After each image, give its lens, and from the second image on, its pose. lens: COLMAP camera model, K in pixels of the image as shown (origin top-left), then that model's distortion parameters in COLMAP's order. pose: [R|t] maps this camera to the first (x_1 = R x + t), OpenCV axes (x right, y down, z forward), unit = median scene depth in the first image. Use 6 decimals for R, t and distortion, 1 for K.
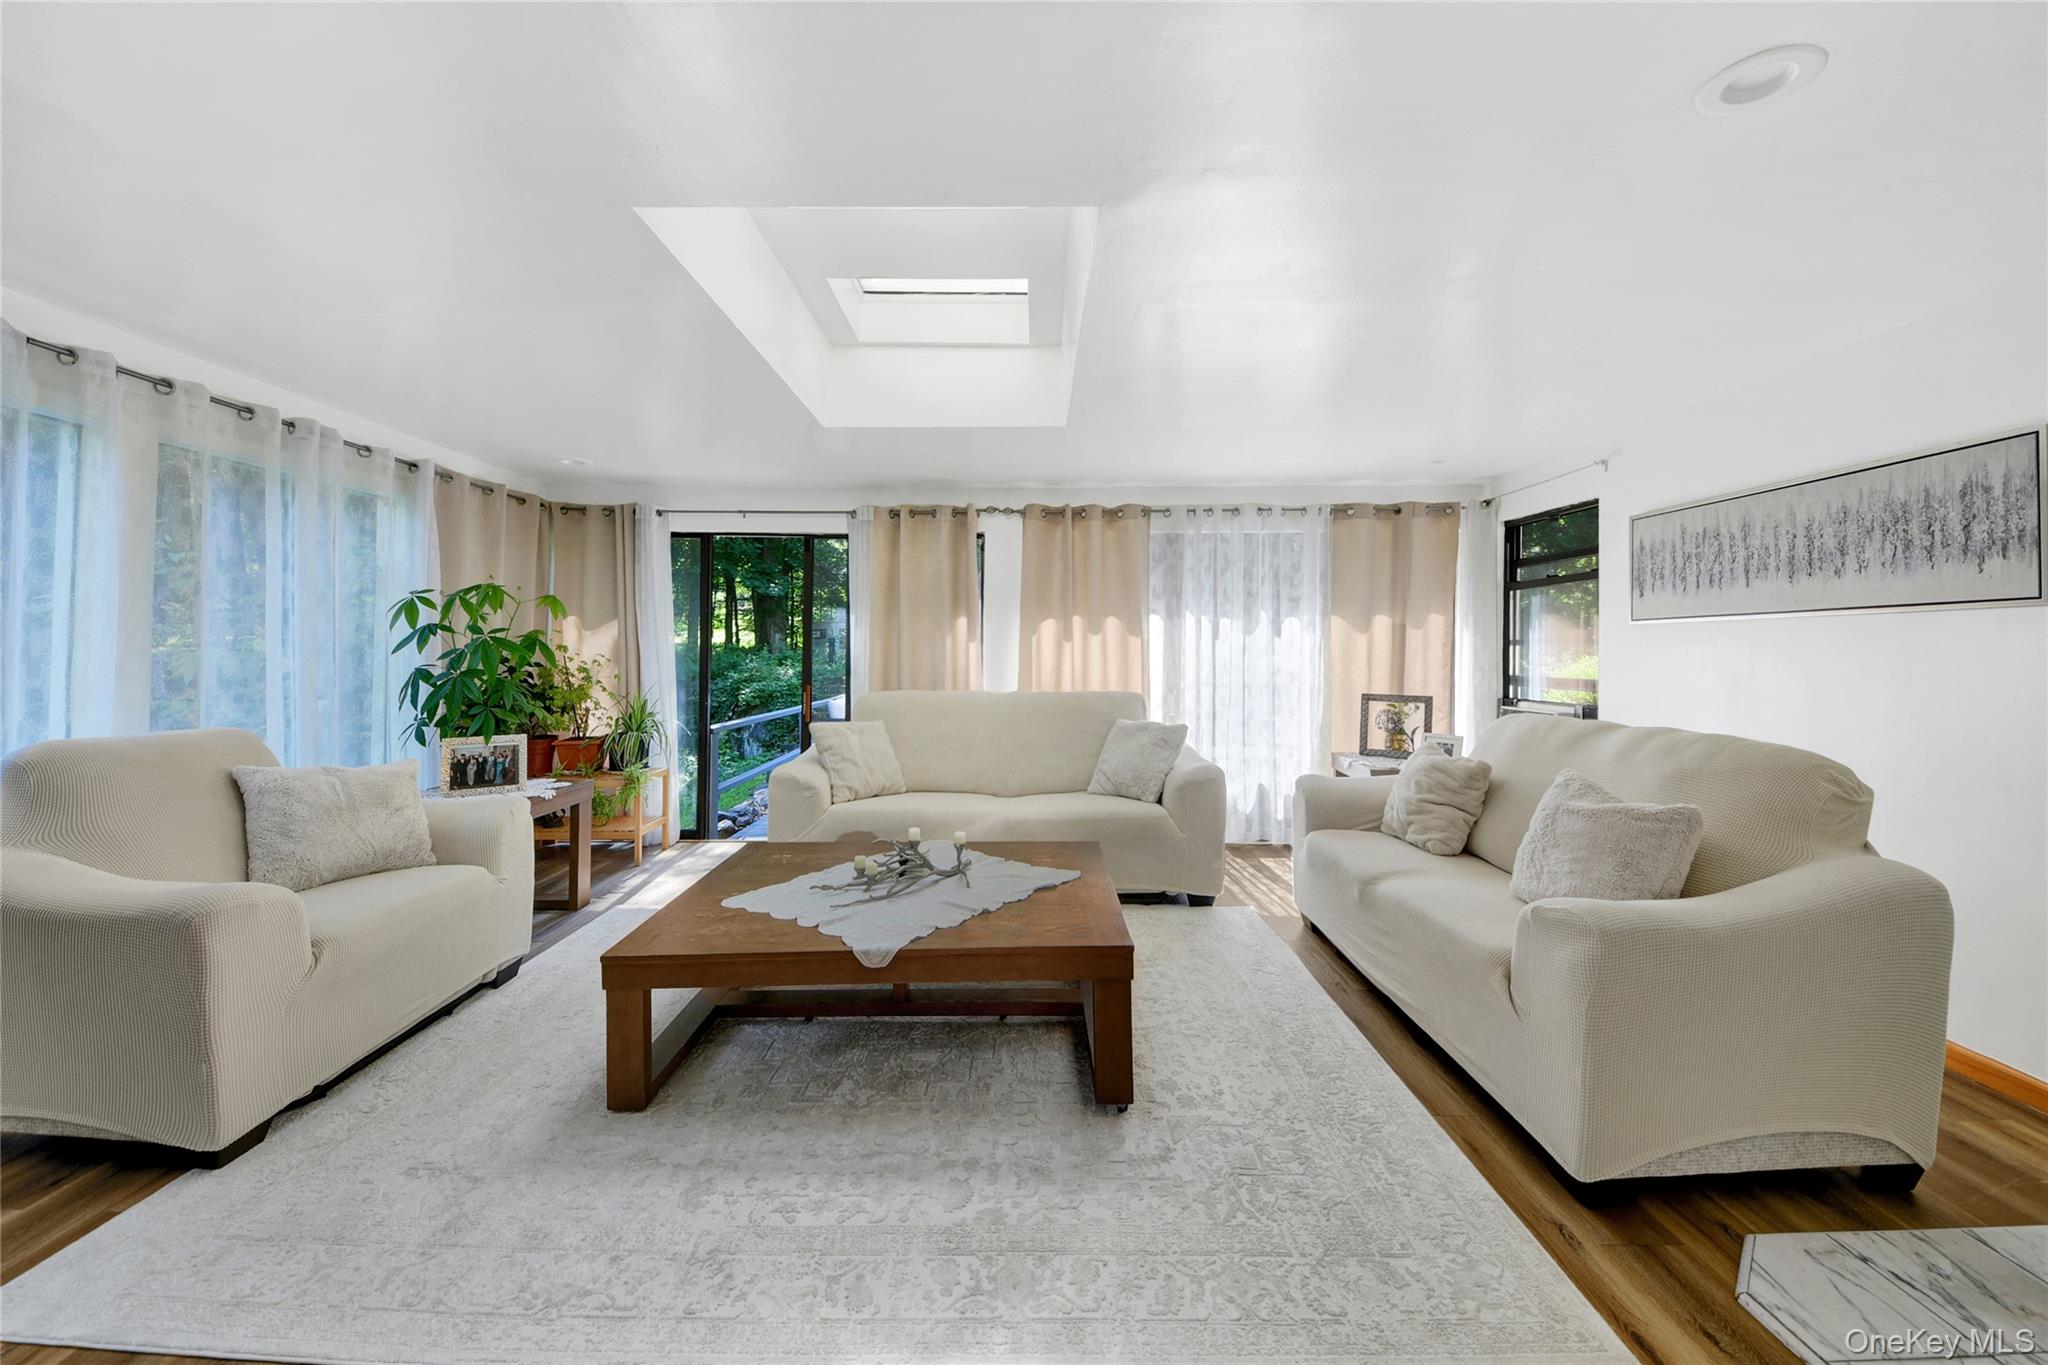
lens RADIAL K [[756.3, 0, 1024.0], [0, 756.3, 682.5], [0, 0, 1]] dist [0.047762, -0.027930]
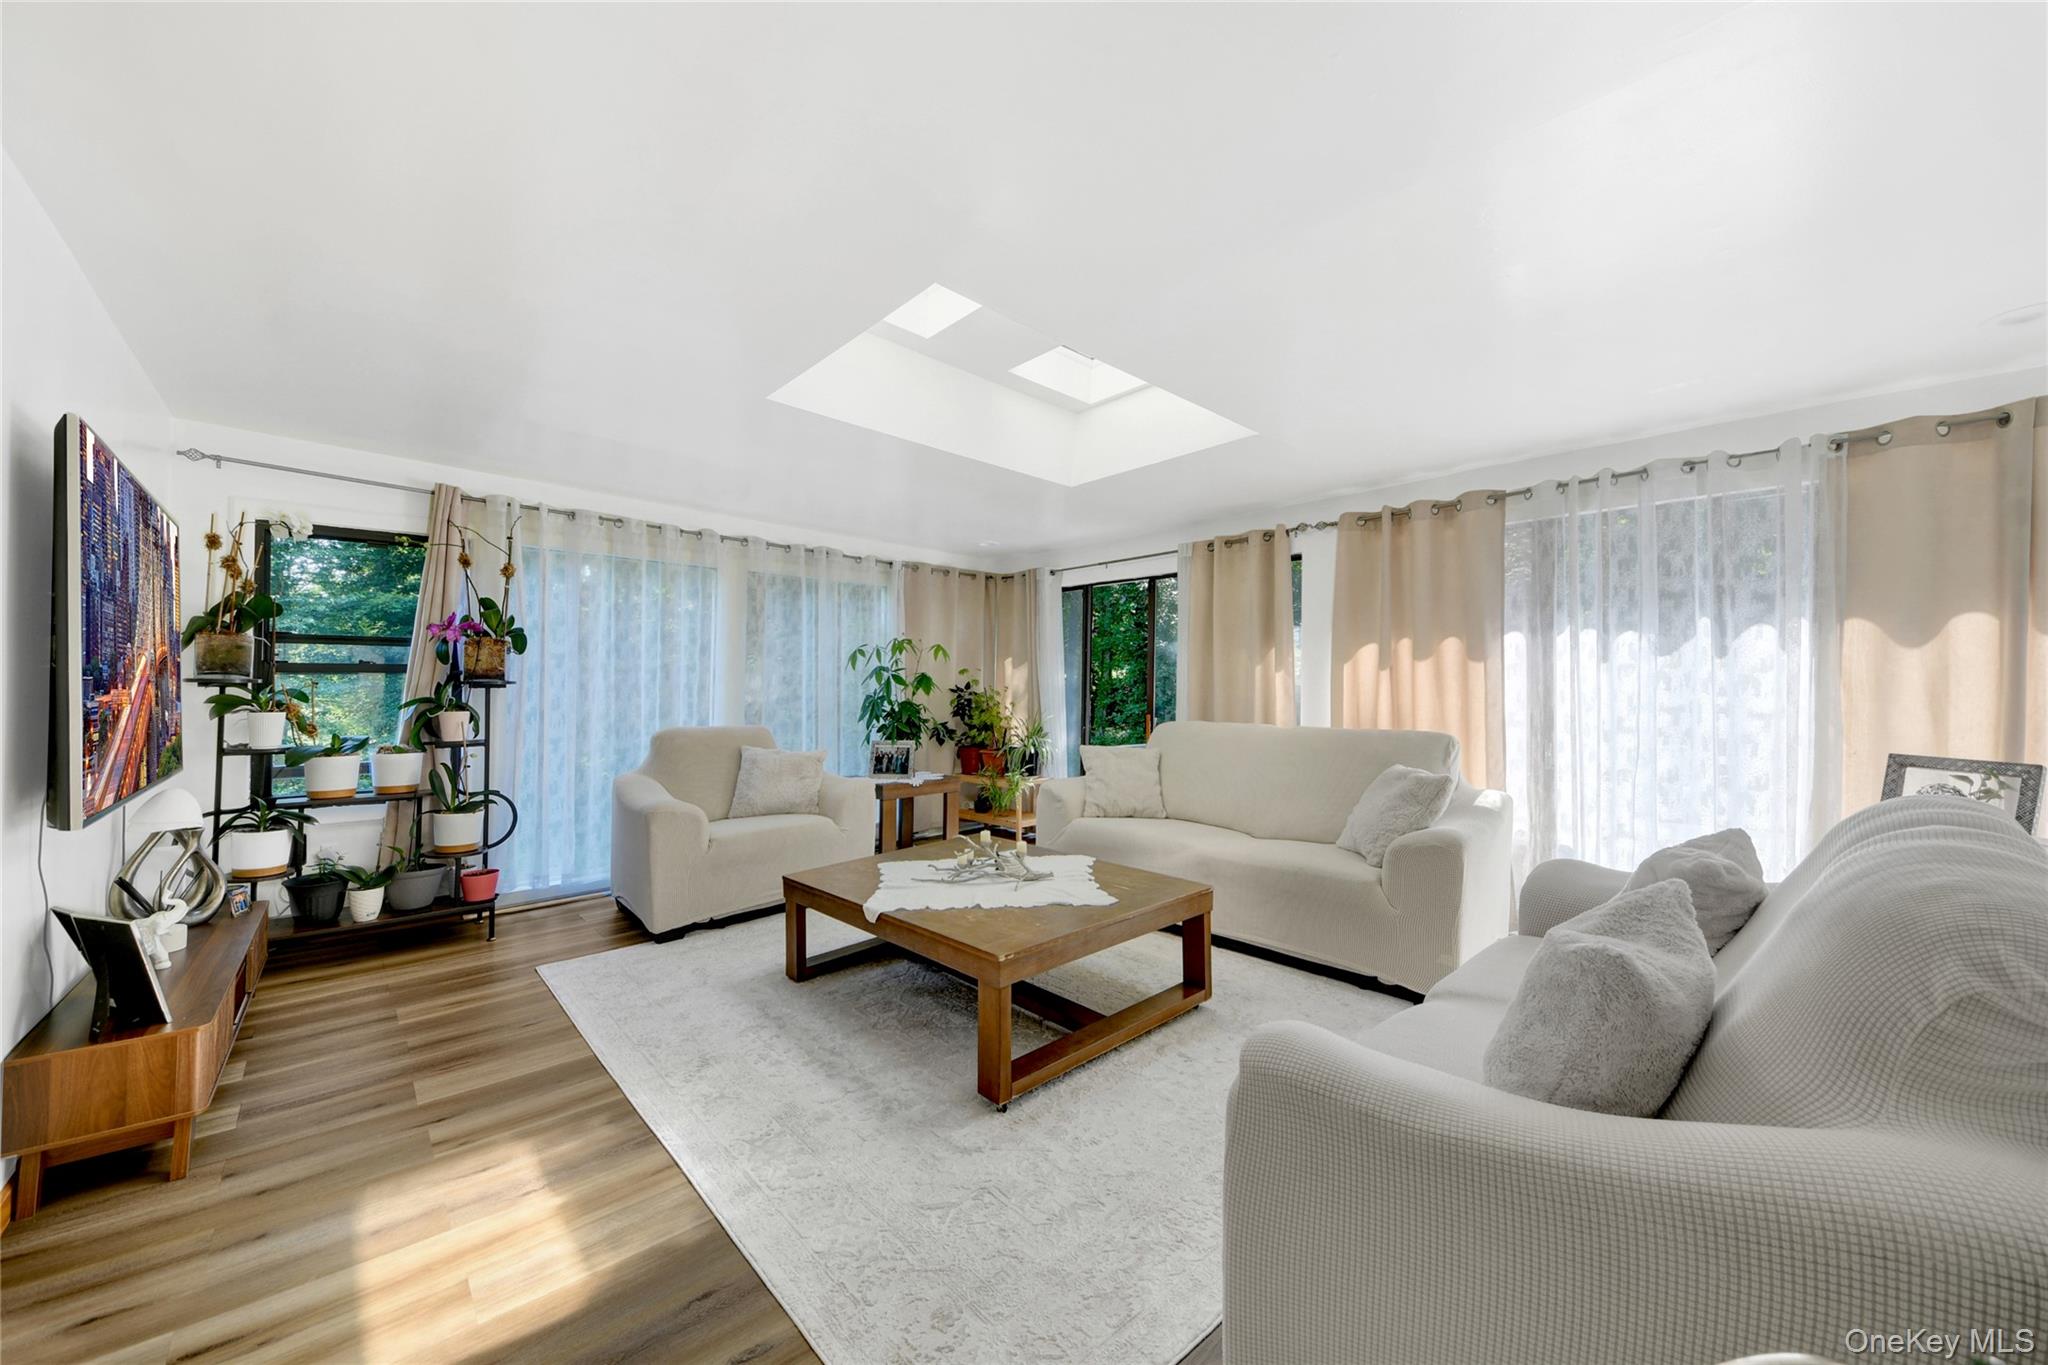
lens RADIAL K [[760.4, 0, 1026.3], [0, 760.4, 710.1], [0, 0, 1]] dist [0.053140, -0.029327]
pose [[0.682078, 0.022880, -0.730922, 0.417507], [-0.028328, 0.999587, 0.004855, -0.002323], [0.730731, 0.017394, 0.682444, 0.128942]]
